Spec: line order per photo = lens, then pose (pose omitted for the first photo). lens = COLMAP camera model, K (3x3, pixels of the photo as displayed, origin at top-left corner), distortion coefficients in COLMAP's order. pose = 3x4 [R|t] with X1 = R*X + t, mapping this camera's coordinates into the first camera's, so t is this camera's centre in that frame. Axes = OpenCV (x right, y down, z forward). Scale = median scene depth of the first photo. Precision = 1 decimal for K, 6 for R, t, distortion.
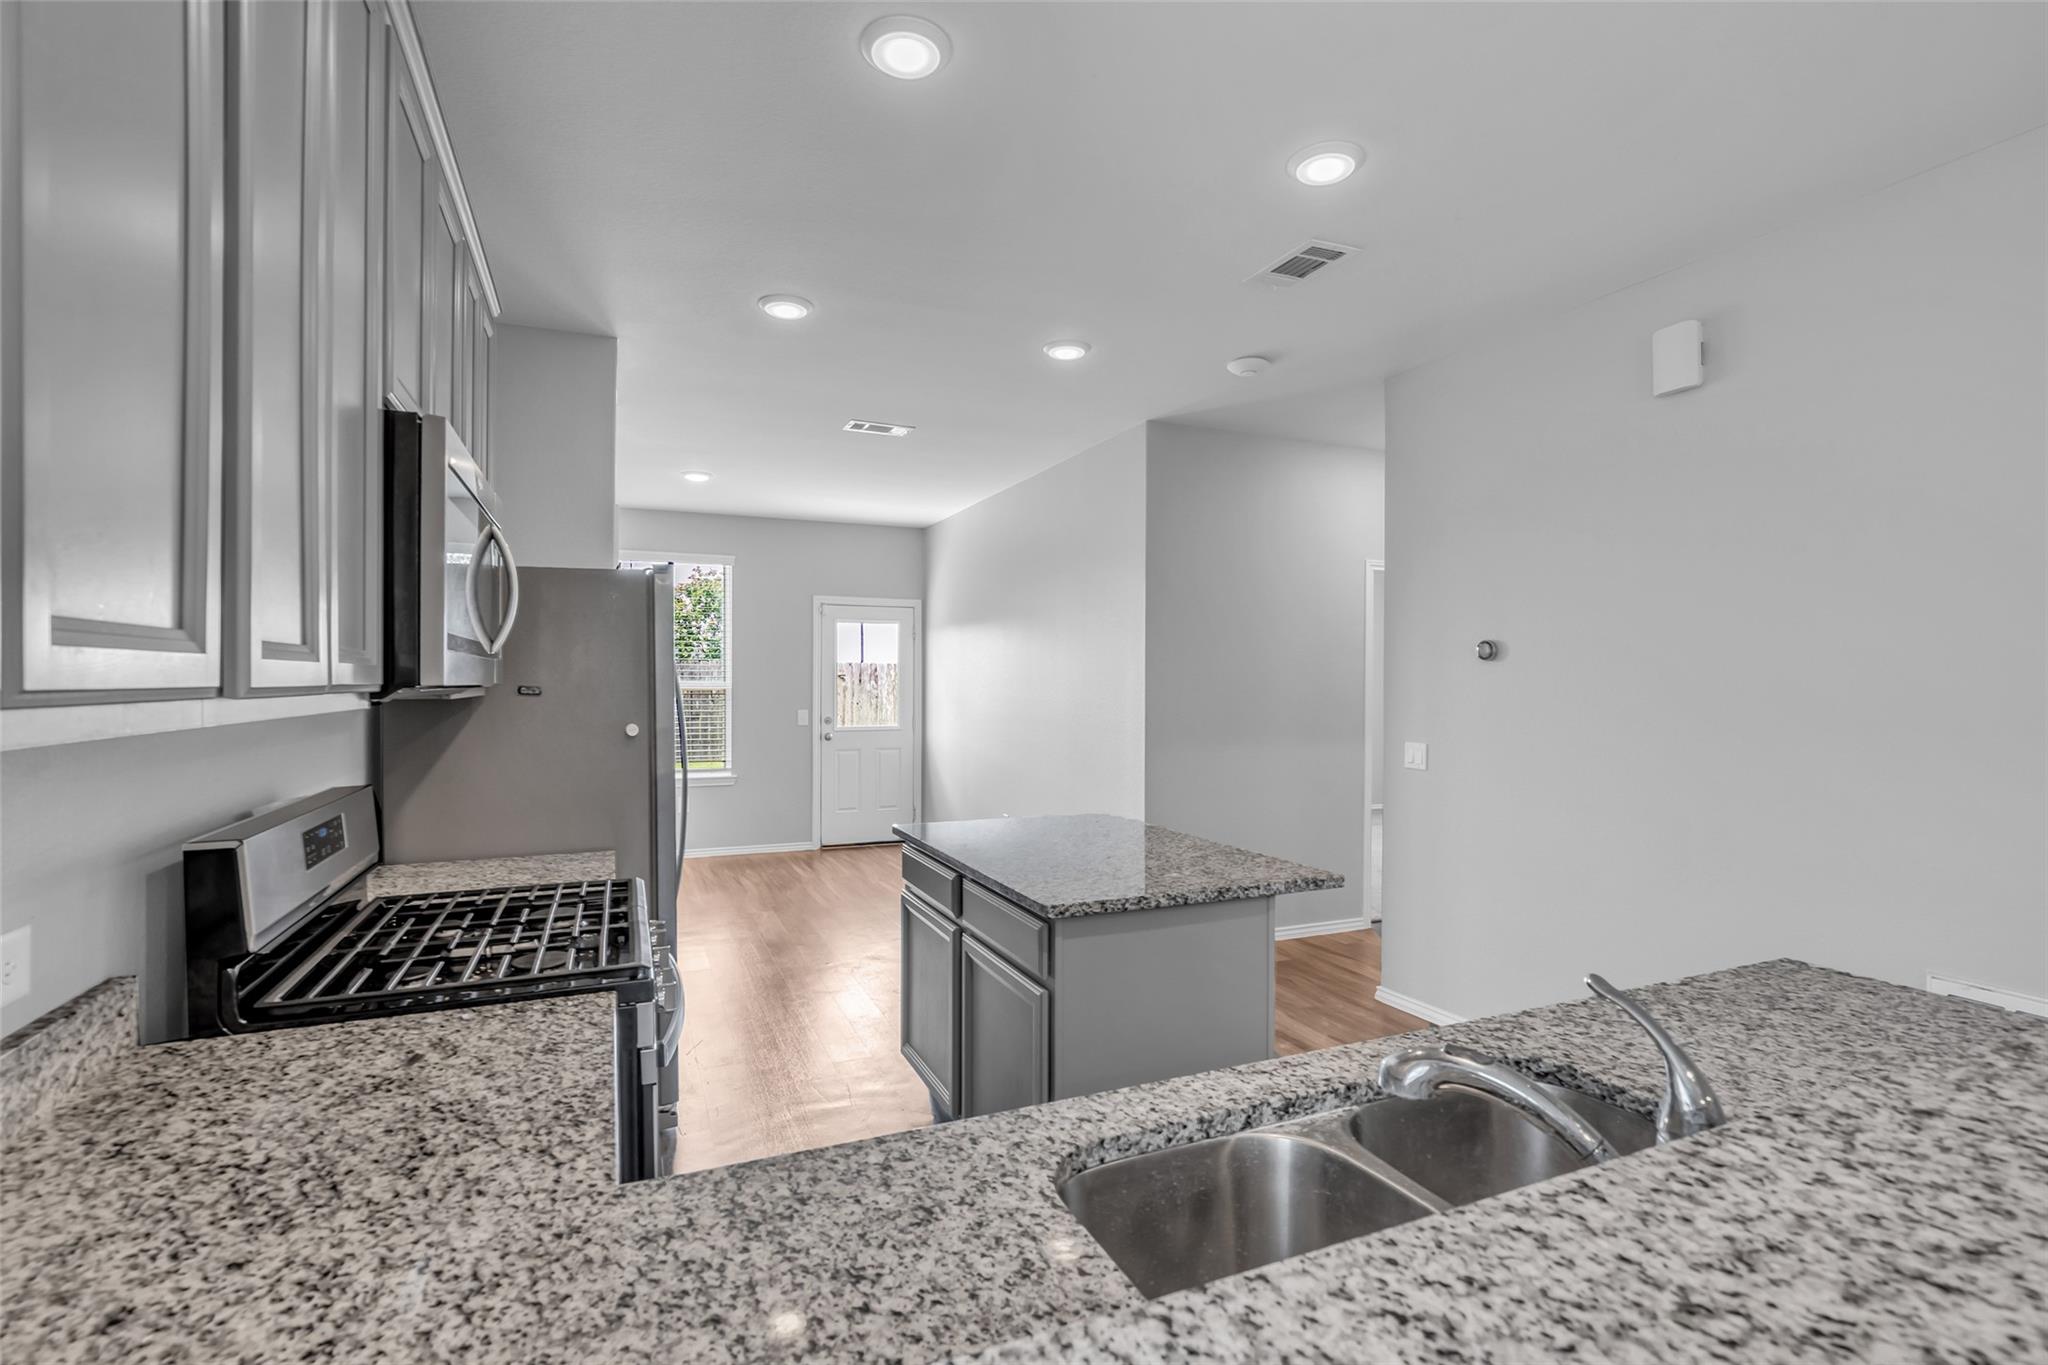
lens RADIAL K [[947.7, 0, 1013.9], [0, 947.7, 680.5], [0, 0, 1]] dist [-0.011159, -0.000125]
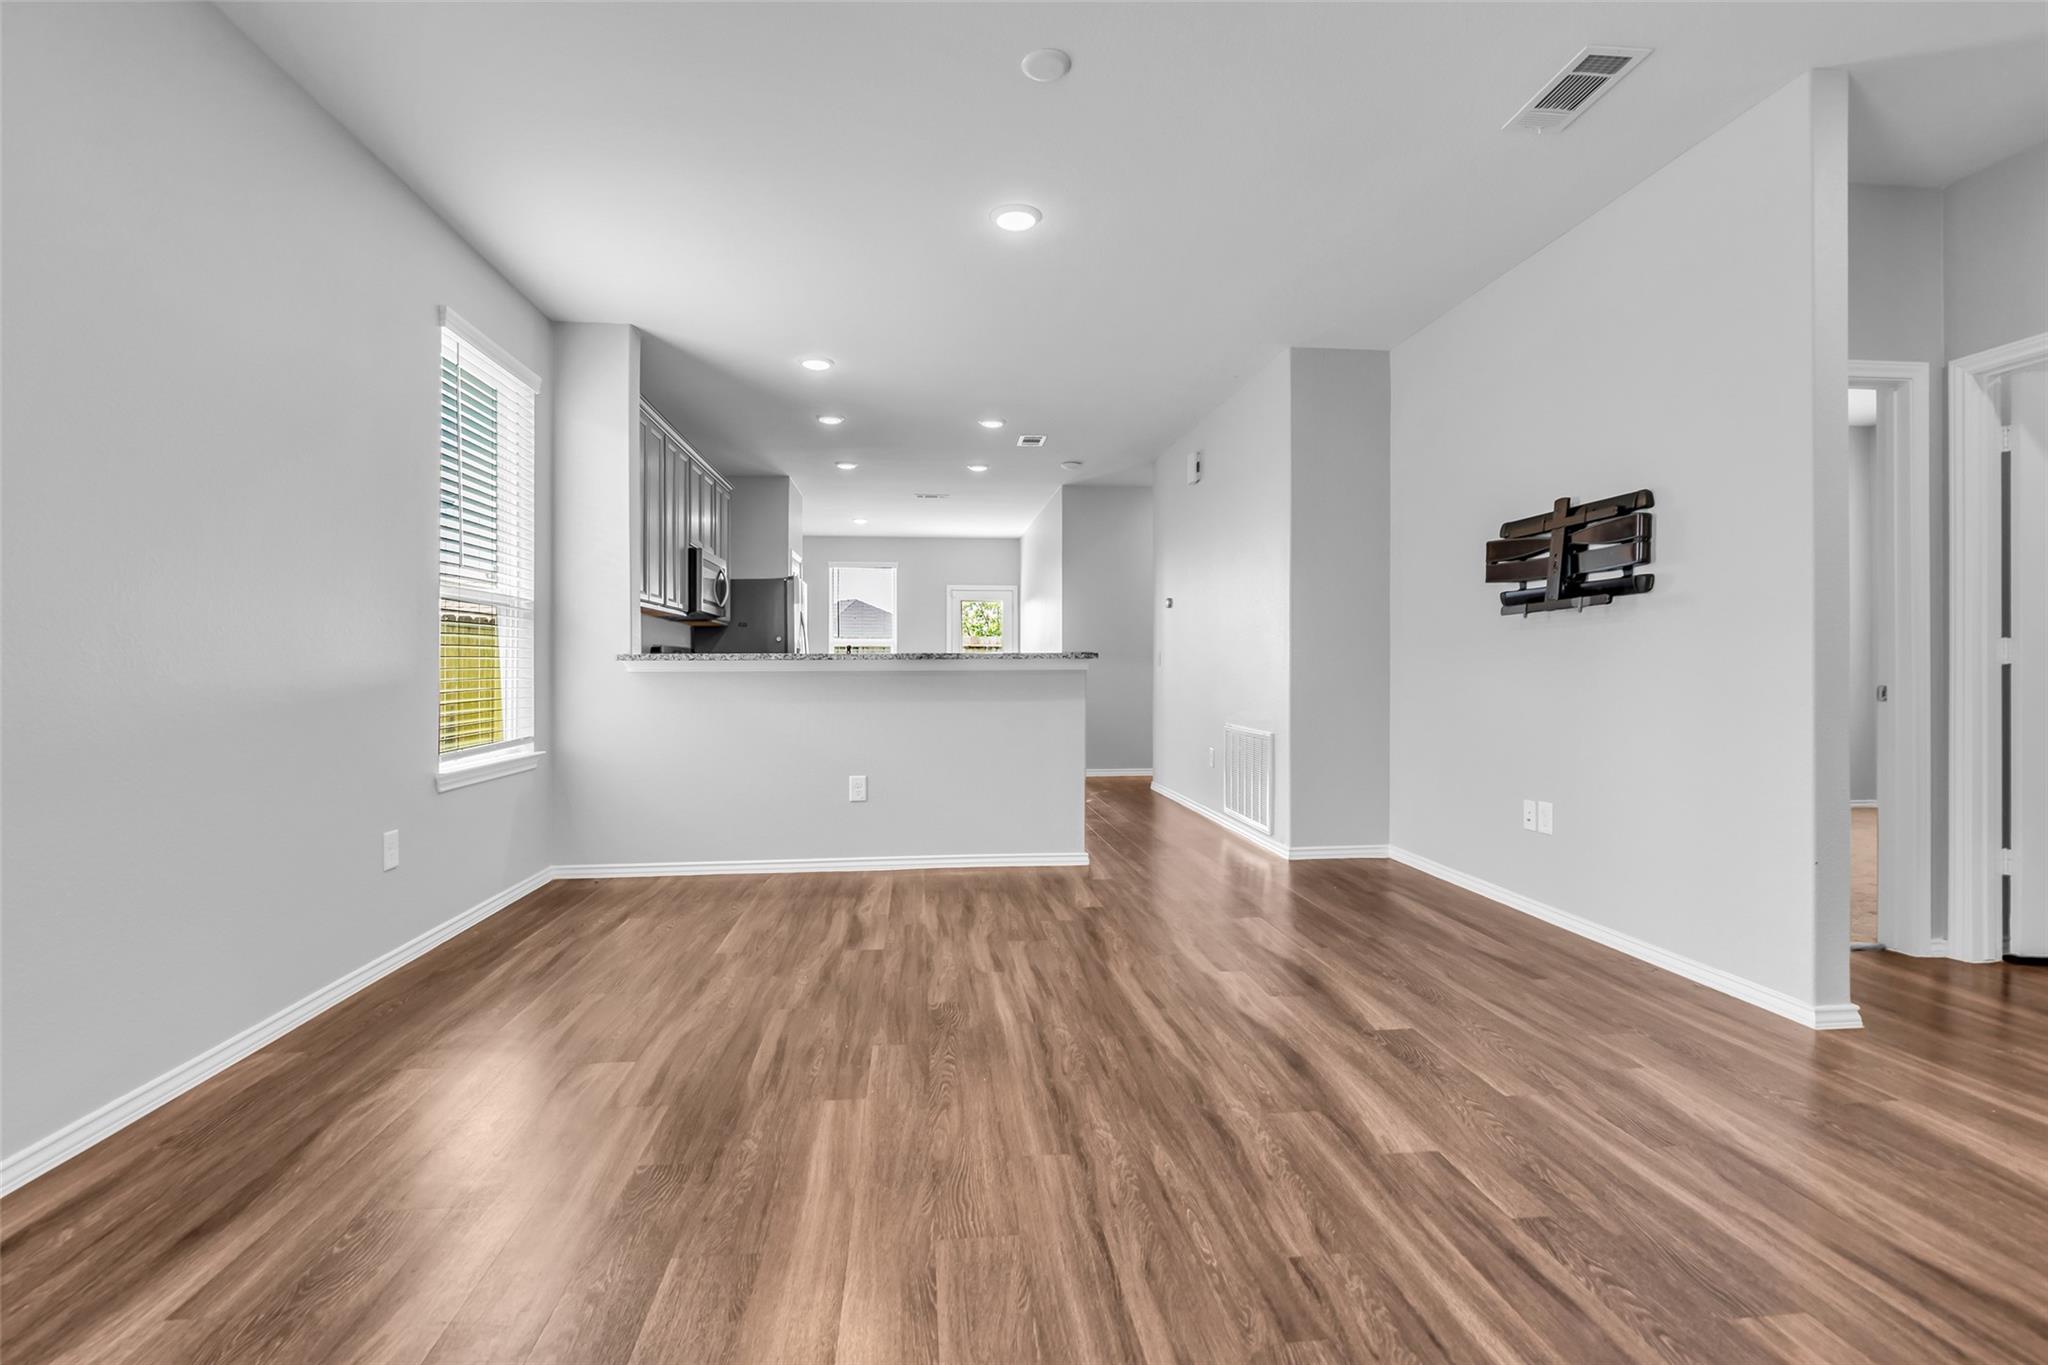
lens RADIAL K [[947.7, 0, 1007.0], [0, 947.7, 677.9], [0, 0, 1]] dist [-0.011159, -0.000125]
pose [[0.954011, 0.000156, -0.299771, 0.358457], [0.003365, 0.999931, 0.011228, 0.047760], [0.299752, -0.011721, 0.953945, -0.480520]]
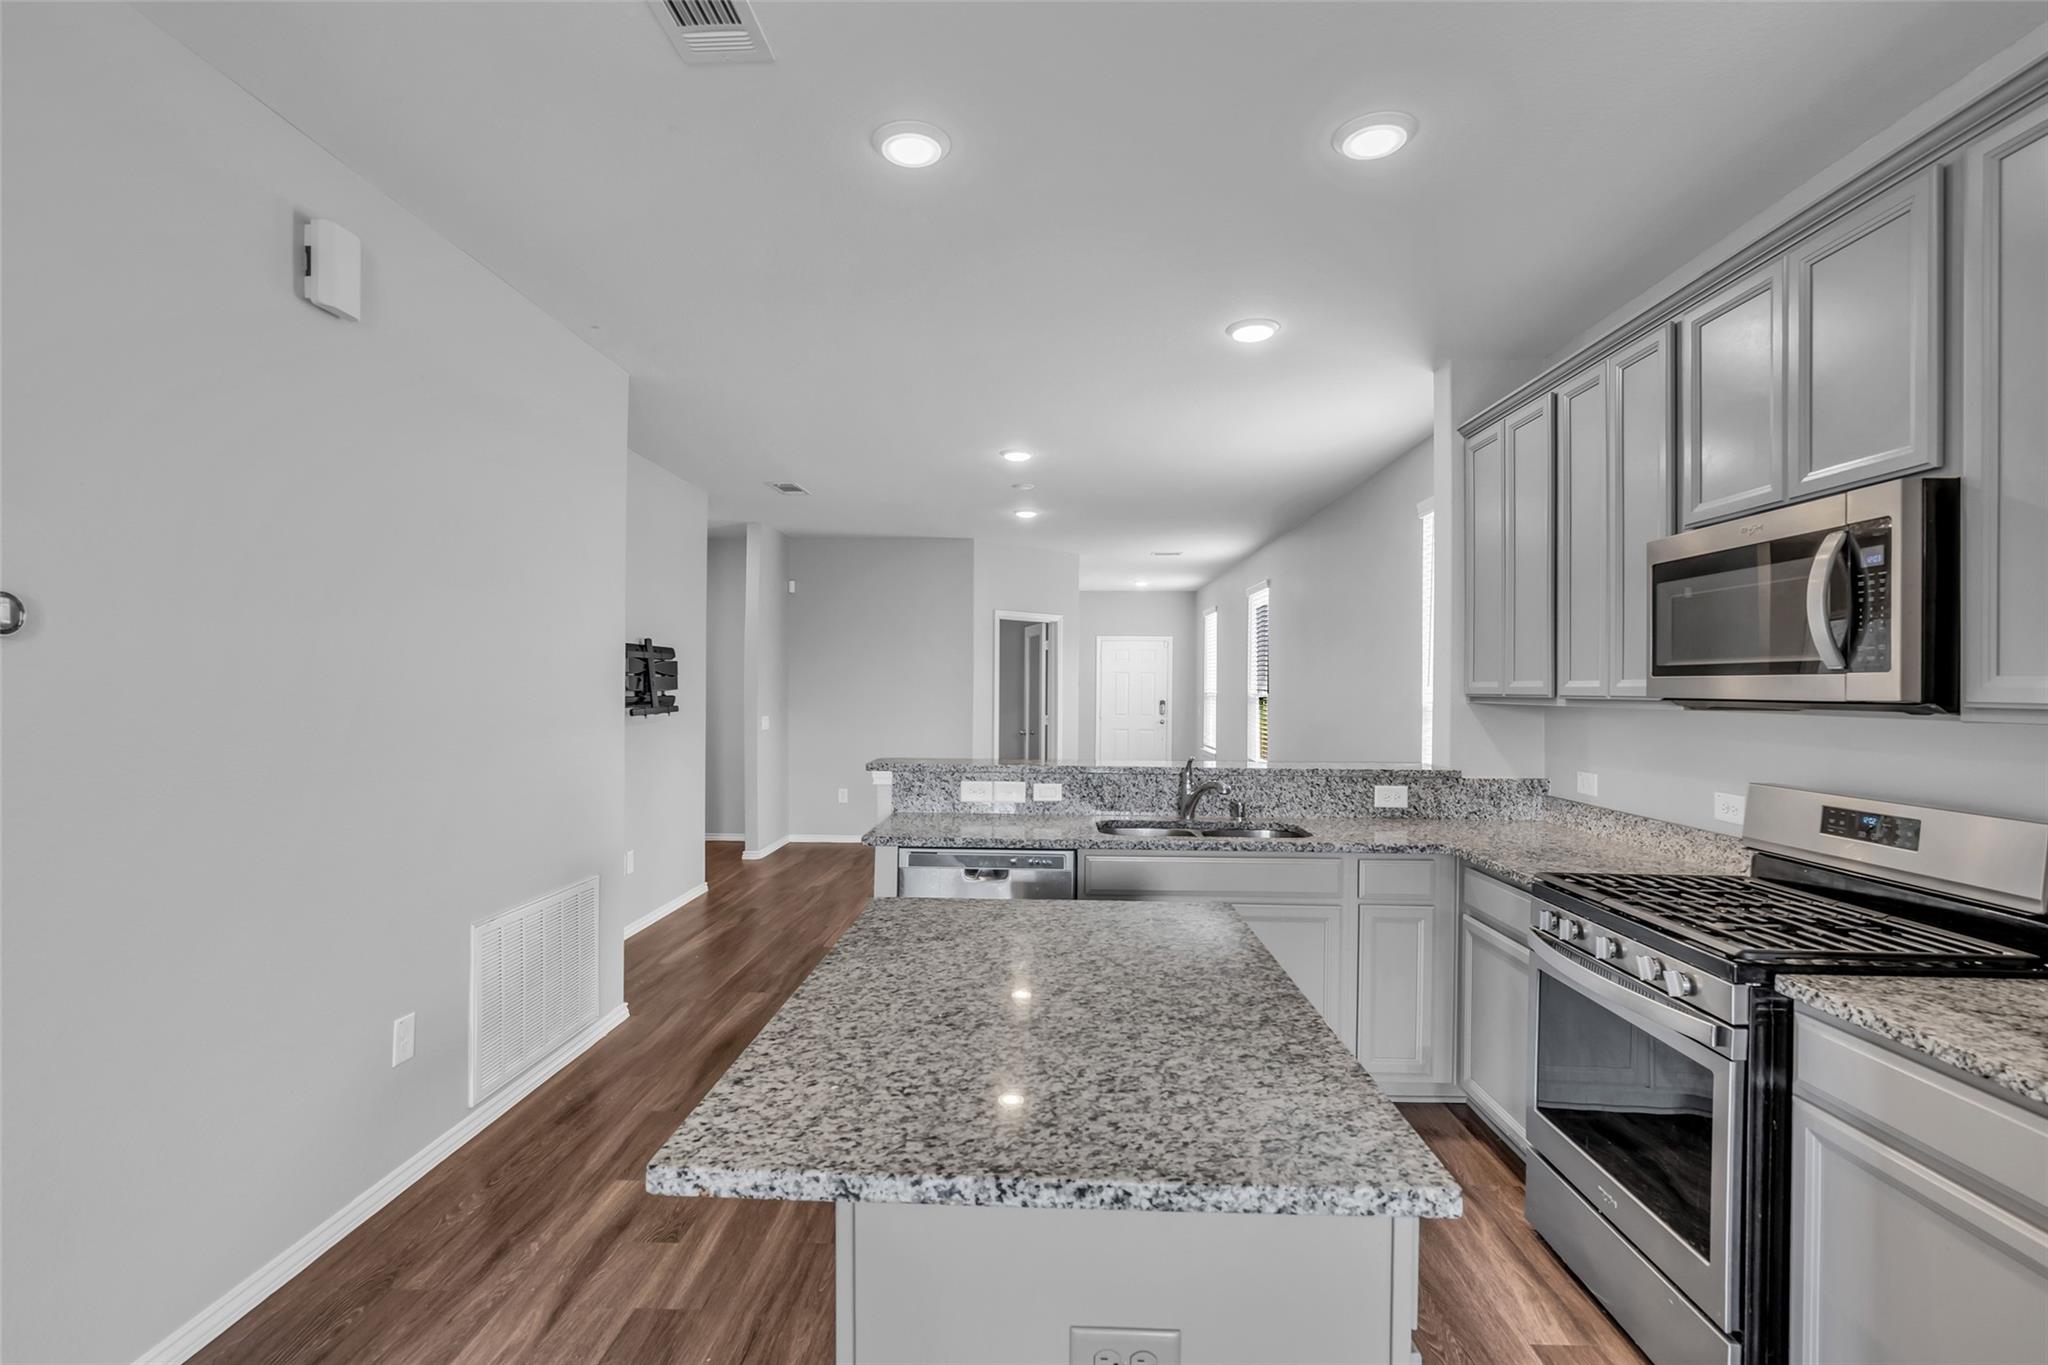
lens RADIAL K [[947.7, 0, 1022.3], [0, 947.7, 686.5], [0, 0, 1]] dist [-0.011159, -0.000125]
pose [[-0.909335, -0.003964, 0.416046, -0.056883], [-0.005220, 0.999985, -0.001882, 0.000876], [-0.416032, -0.003883, -0.909341, 0.559659]]
